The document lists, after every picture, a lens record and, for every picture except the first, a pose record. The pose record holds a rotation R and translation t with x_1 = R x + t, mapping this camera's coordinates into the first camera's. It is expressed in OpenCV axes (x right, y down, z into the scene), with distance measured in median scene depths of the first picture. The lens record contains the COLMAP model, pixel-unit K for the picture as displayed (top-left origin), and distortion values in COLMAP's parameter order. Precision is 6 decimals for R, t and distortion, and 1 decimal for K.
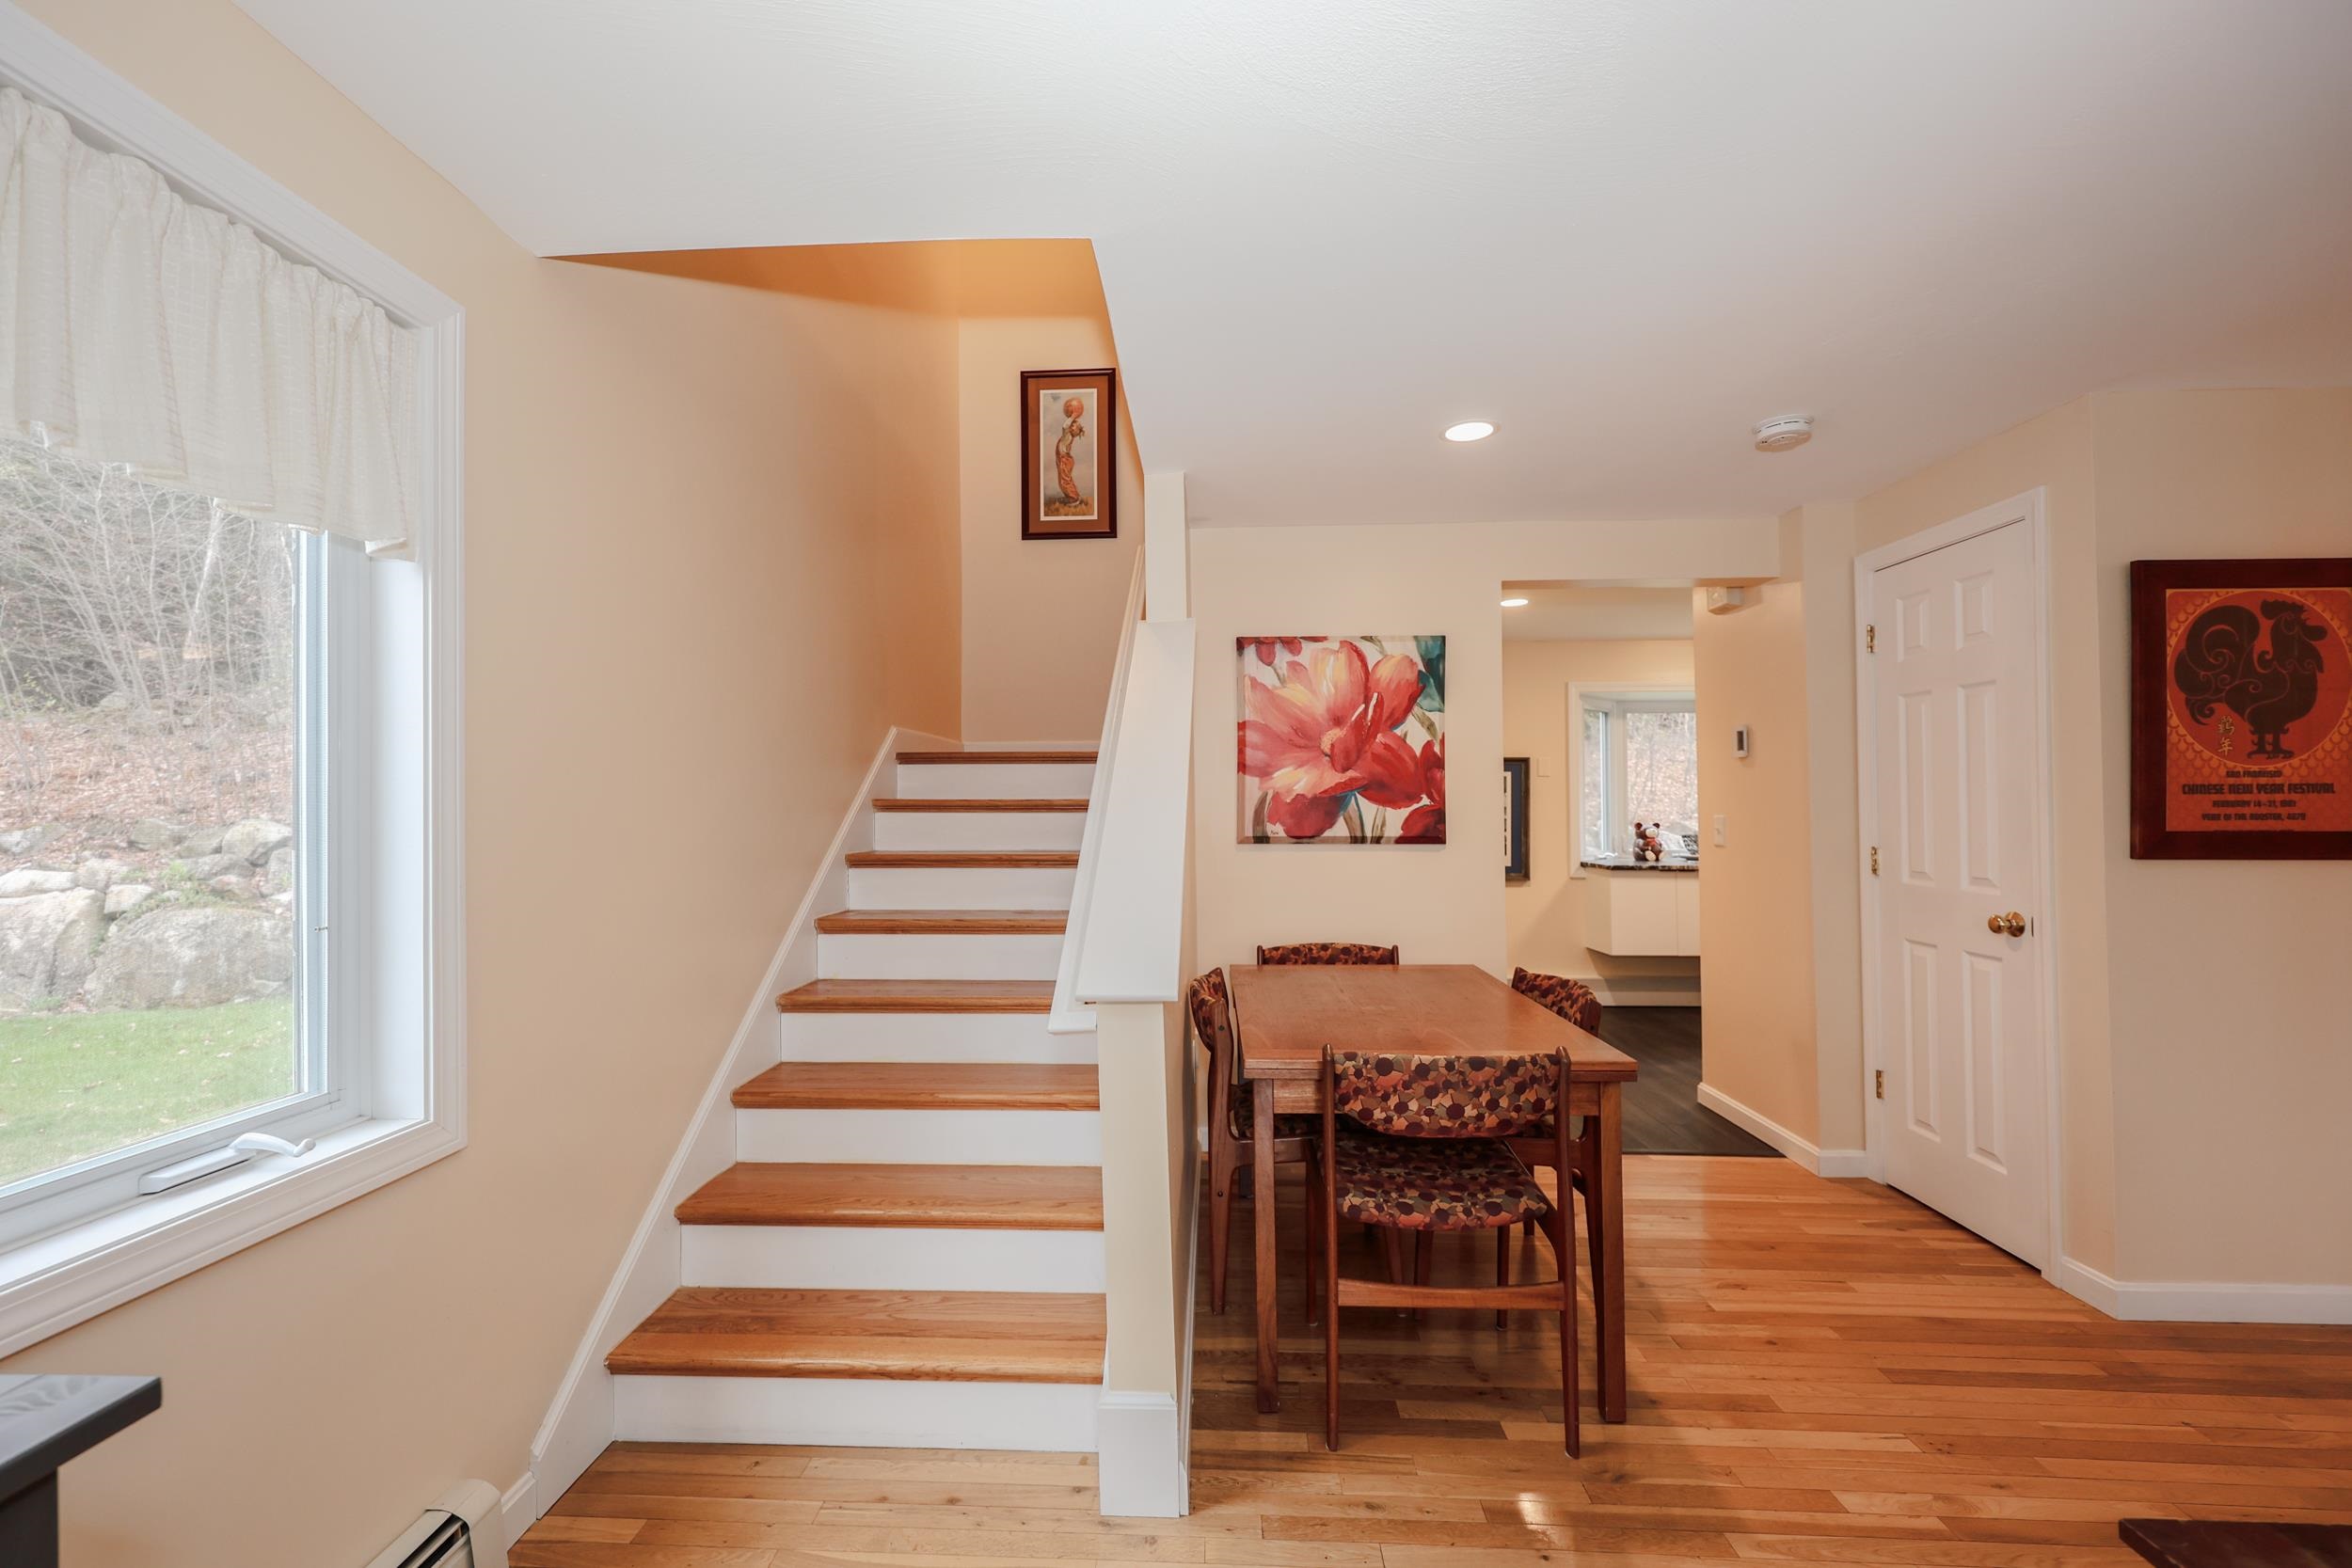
lens RADIAL K [[963.9, 0, 1176.0], [0, 963.9, 784.0], [0, 0, 1]] dist [0.000332, -0.000199]
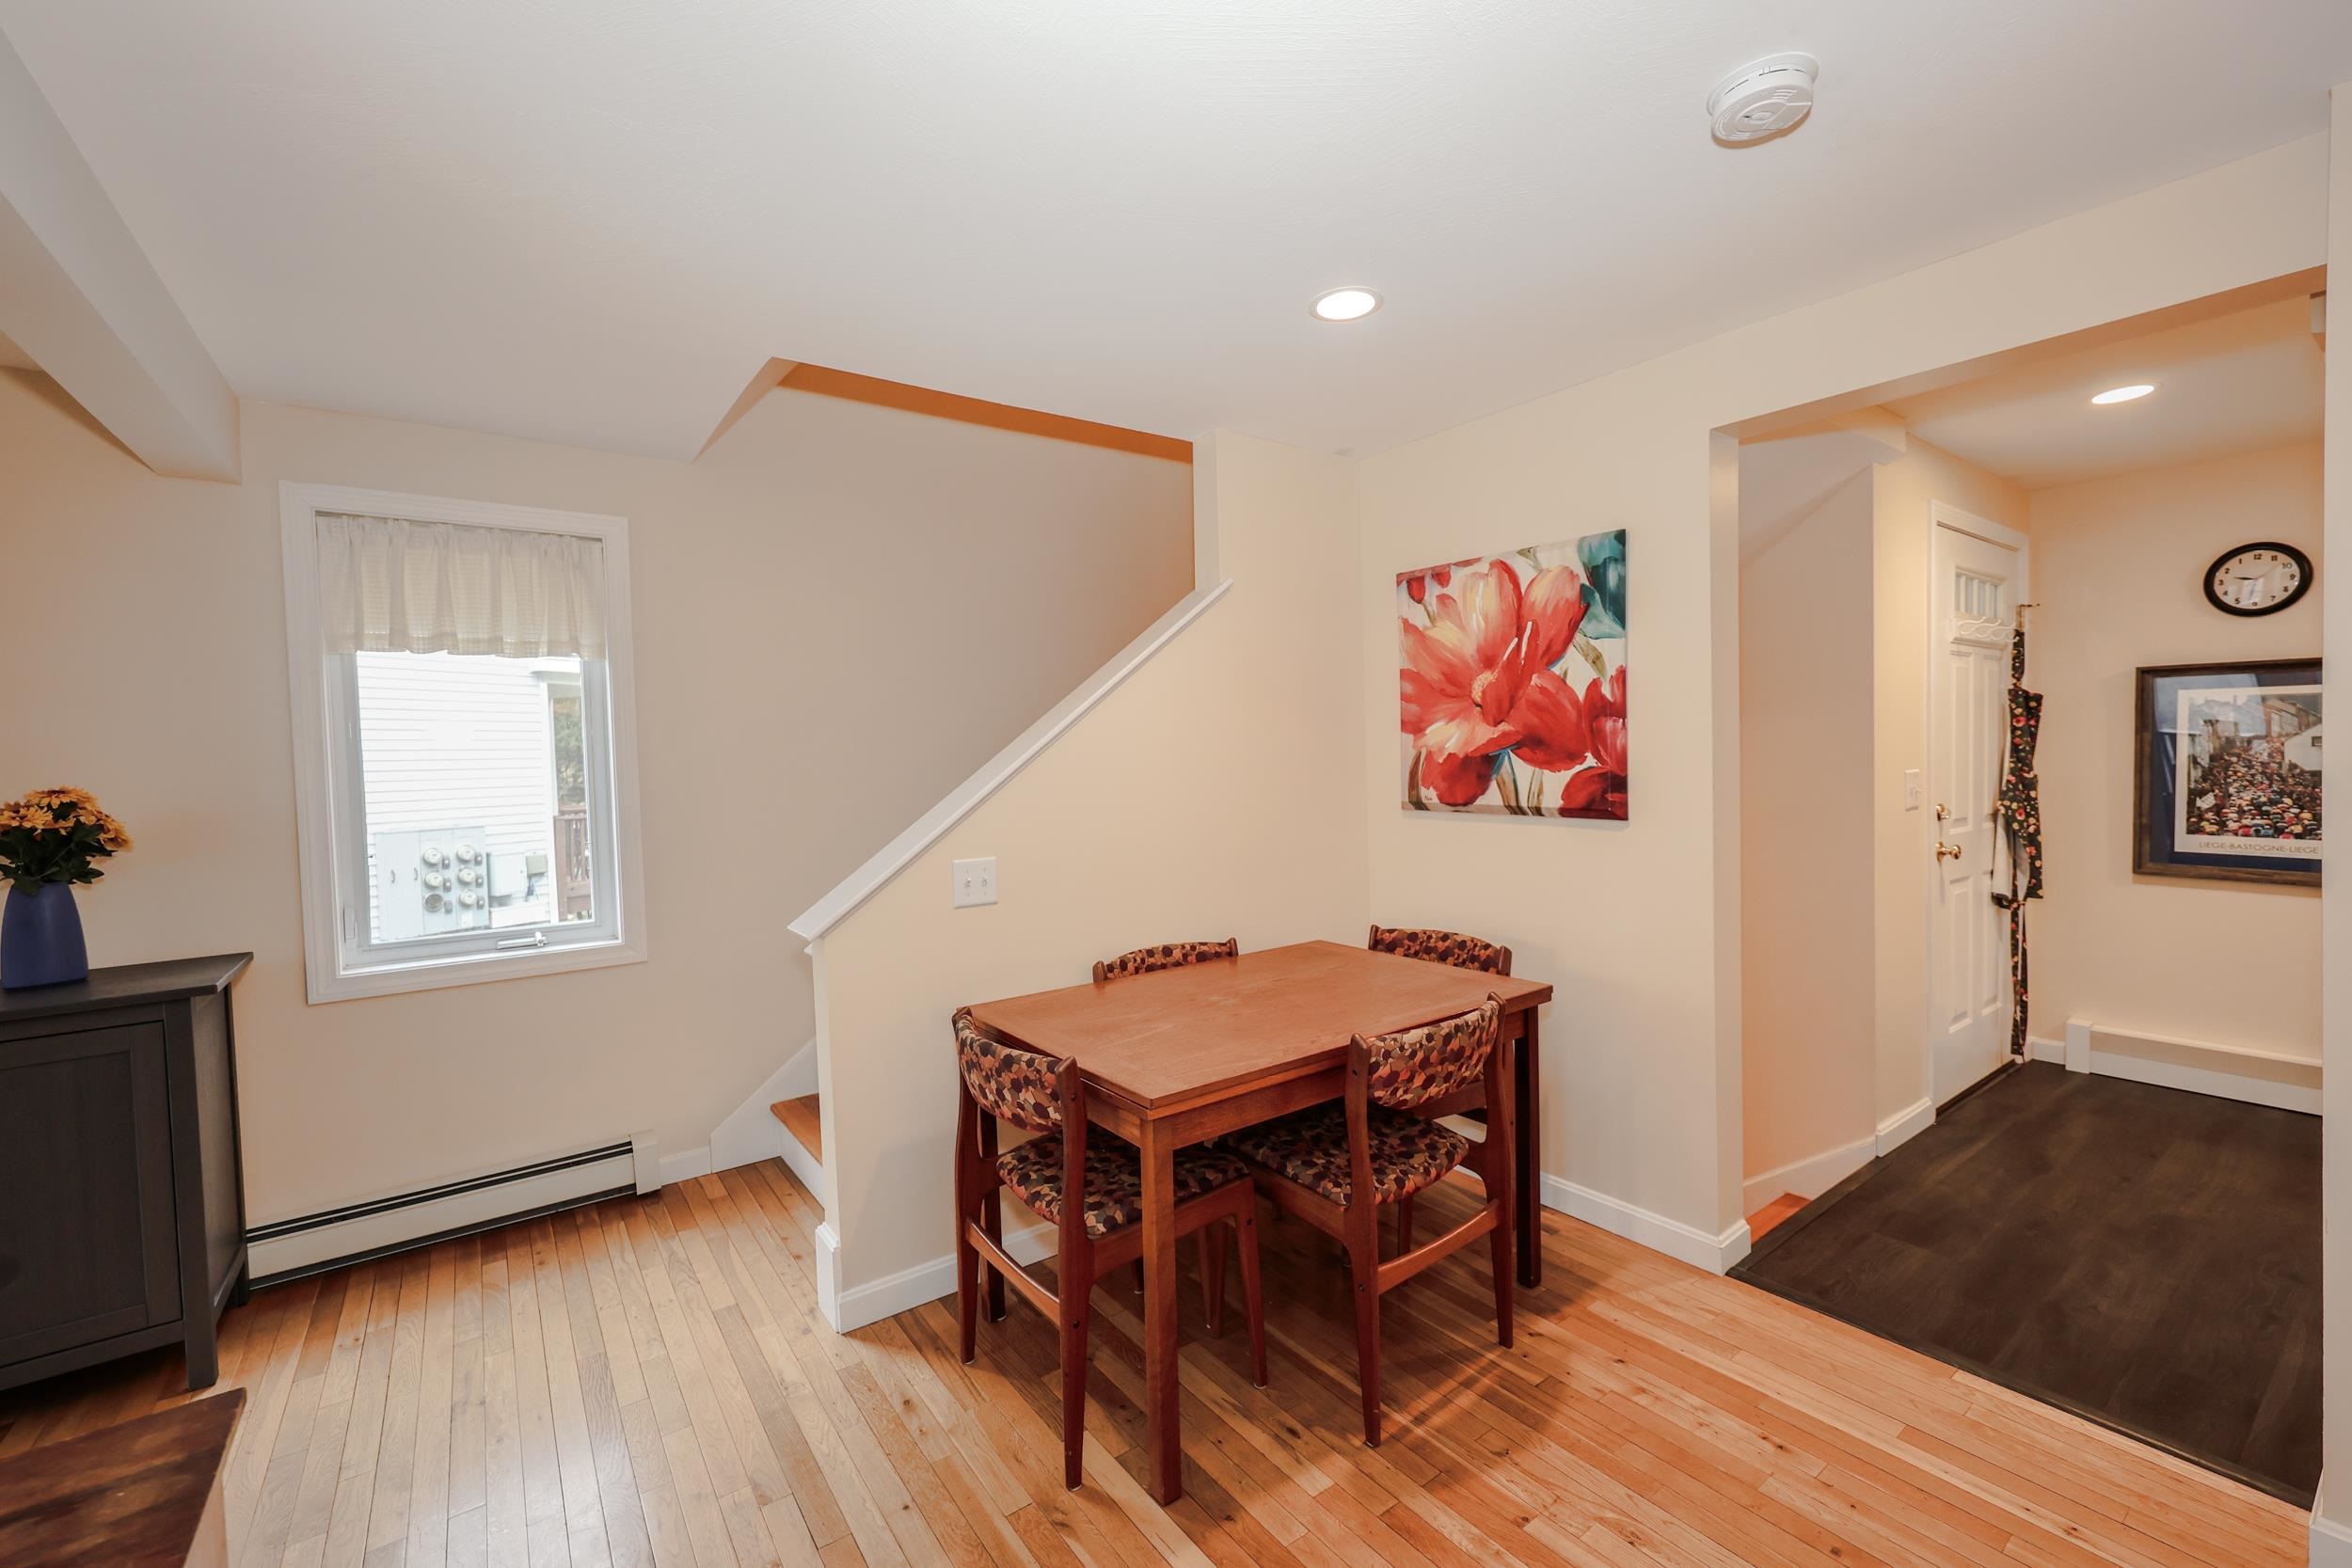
lens RADIAL K [[981.1, 0, 1176.0], [0, 981.1, 784.0], [0, 0, 1]] dist [0.002518, 0.000316]
pose [[0.628158, 0.016152, -0.777918, 0.642872], [0.034309, 0.998237, 0.048430, -0.012352], [0.777329, -0.057111, 0.626497, 0.279190]]
